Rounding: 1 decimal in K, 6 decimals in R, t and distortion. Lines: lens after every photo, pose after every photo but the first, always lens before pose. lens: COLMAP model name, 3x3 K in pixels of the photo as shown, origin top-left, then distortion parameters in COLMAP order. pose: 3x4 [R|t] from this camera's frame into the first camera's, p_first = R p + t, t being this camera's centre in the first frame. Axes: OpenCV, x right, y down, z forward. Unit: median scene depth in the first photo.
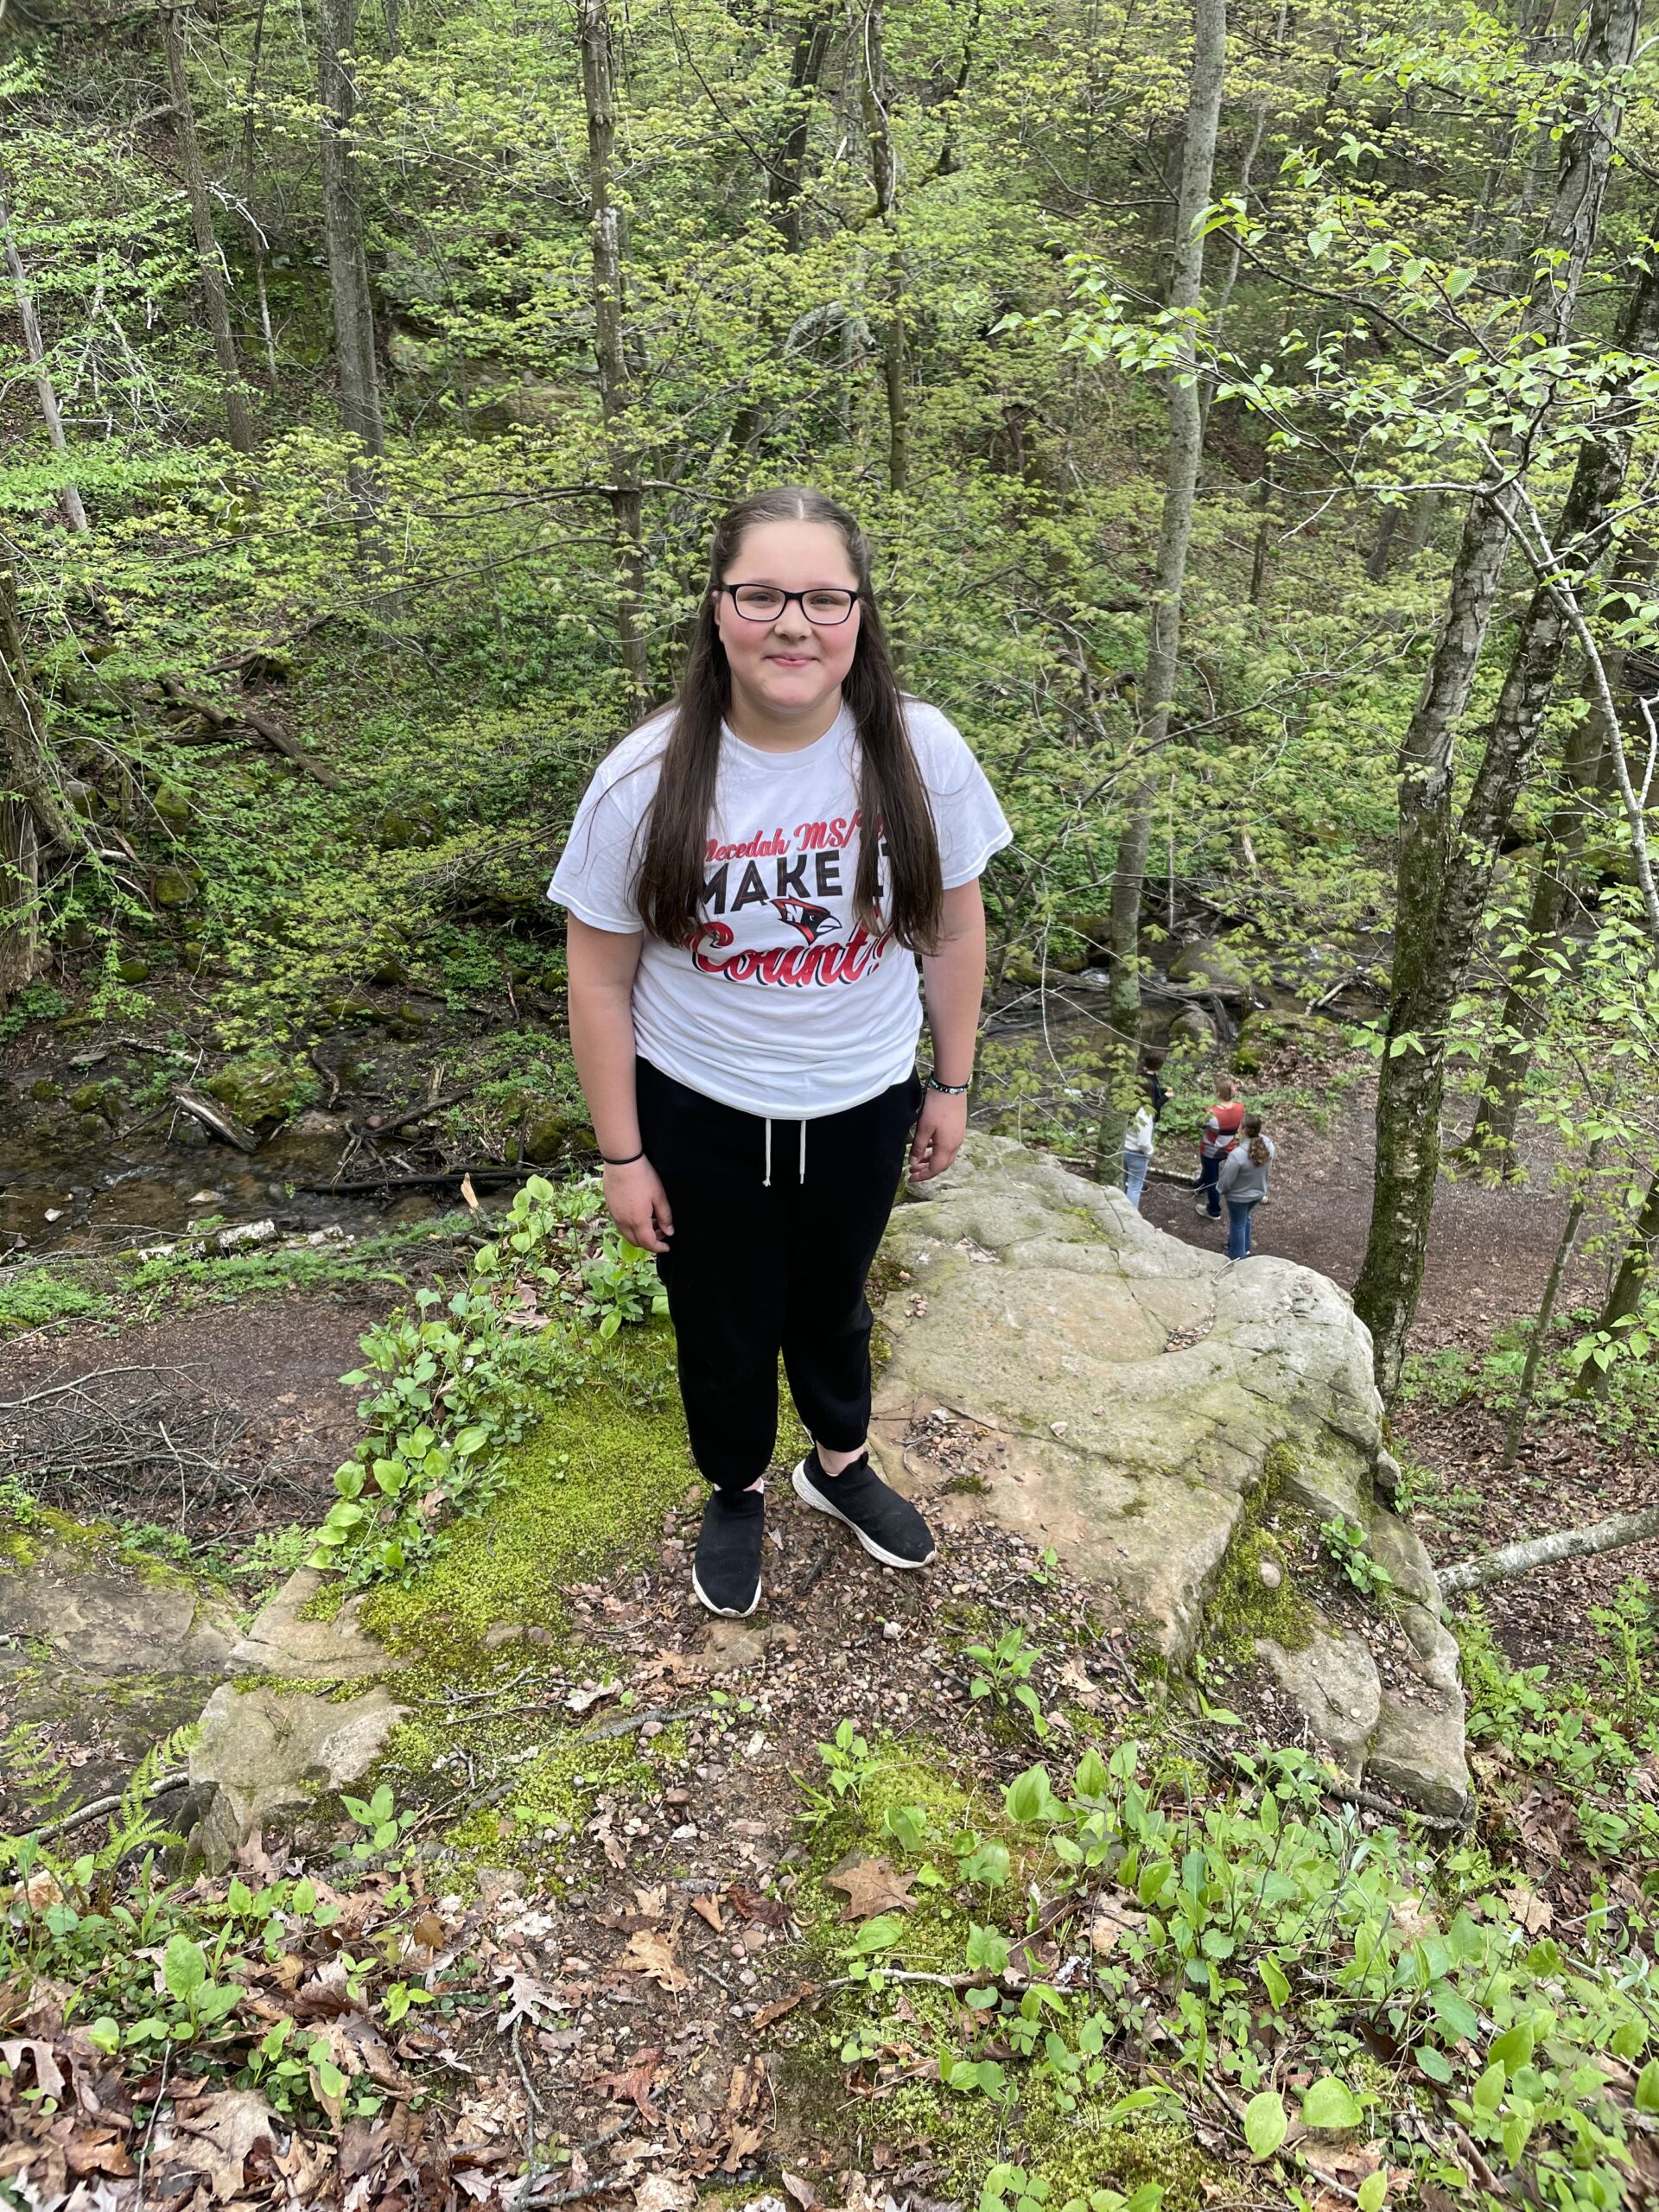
lens RADIAL K [[1665.0, 0, 830.4], [0, 1665.0, 1101.7], [0, 0, 1]] dist [0.003248, -0.006453]
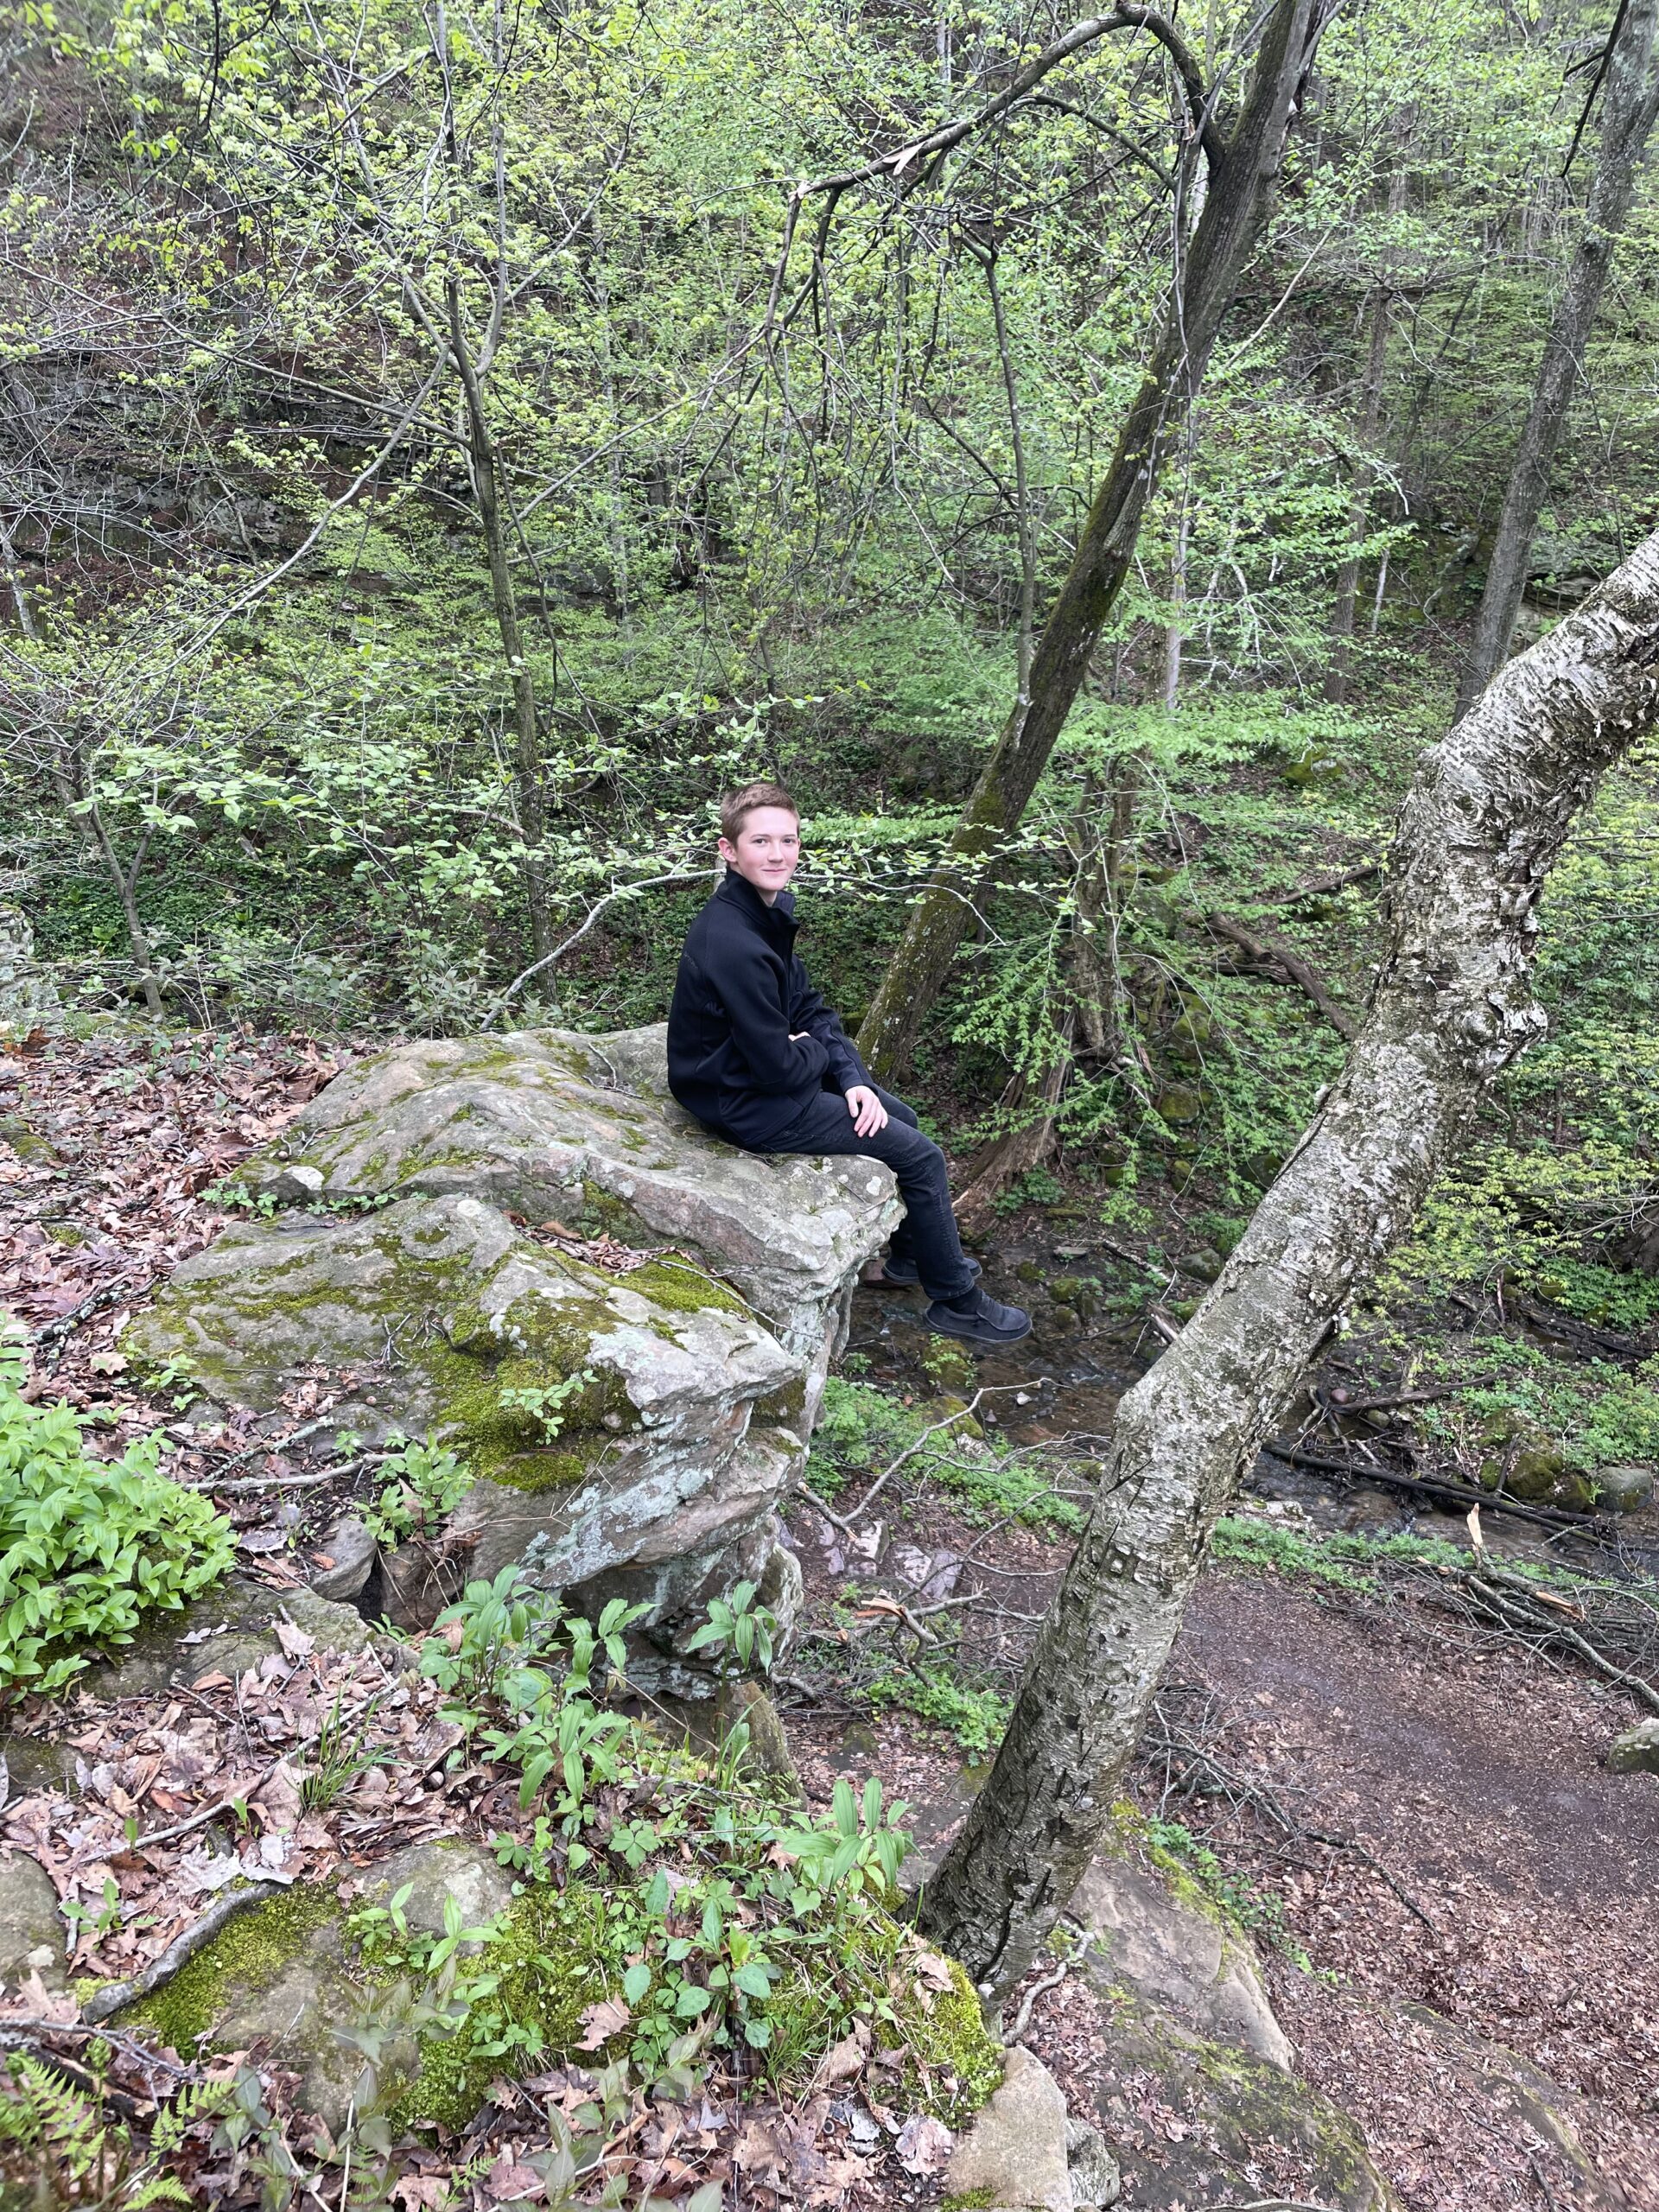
lens RADIAL K [[1665.0, 0, 826.1], [0, 1665.0, 1109.1], [0, 0, 1]] dist [0.003248, -0.006453]
pose [[0.857186, 0.213348, -0.468737, -0.115366], [-0.266605, 0.962537, -0.049442, -0.020466], [0.440629, 0.167348, 0.881953, 0.001780]]
